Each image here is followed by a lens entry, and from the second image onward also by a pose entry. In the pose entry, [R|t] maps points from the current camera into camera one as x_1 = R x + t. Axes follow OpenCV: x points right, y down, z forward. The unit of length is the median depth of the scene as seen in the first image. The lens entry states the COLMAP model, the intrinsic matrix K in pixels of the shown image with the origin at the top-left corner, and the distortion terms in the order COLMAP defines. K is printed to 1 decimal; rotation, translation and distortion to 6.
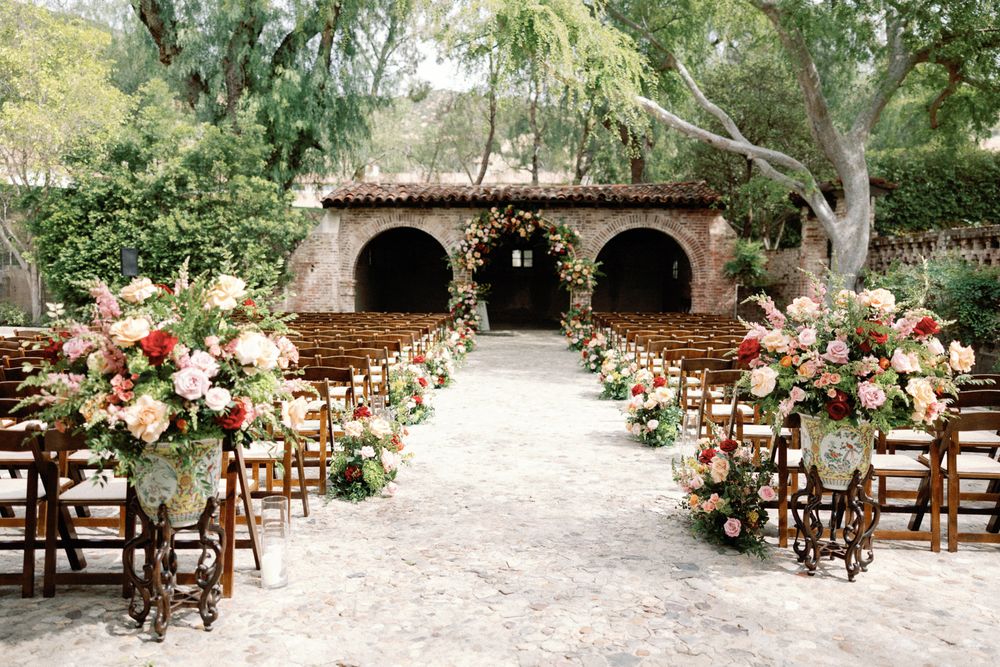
lens RADIAL K [[4046.1, 0, 500.0], [0, 4046.1, 333.5], [0, 0, 1]] dist [-0.055670, 0.580936]
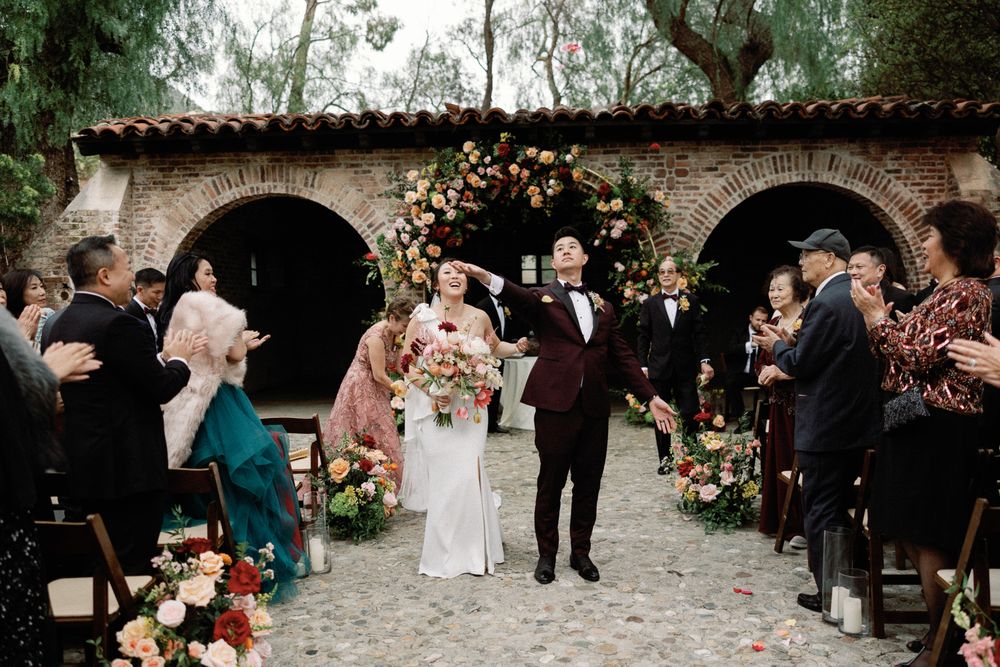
lens RADIAL K [[4046.1, 0, 500.0], [0, 4046.1, 333.5], [0, 0, 1]] dist [-0.055670, 0.580936]
pose [[0.999671, -0.025102, -0.005267, 0.003669], [0.025060, 0.999655, -0.007896, -0.006803], [0.005463, 0.007761, 0.999955, 0.559733]]
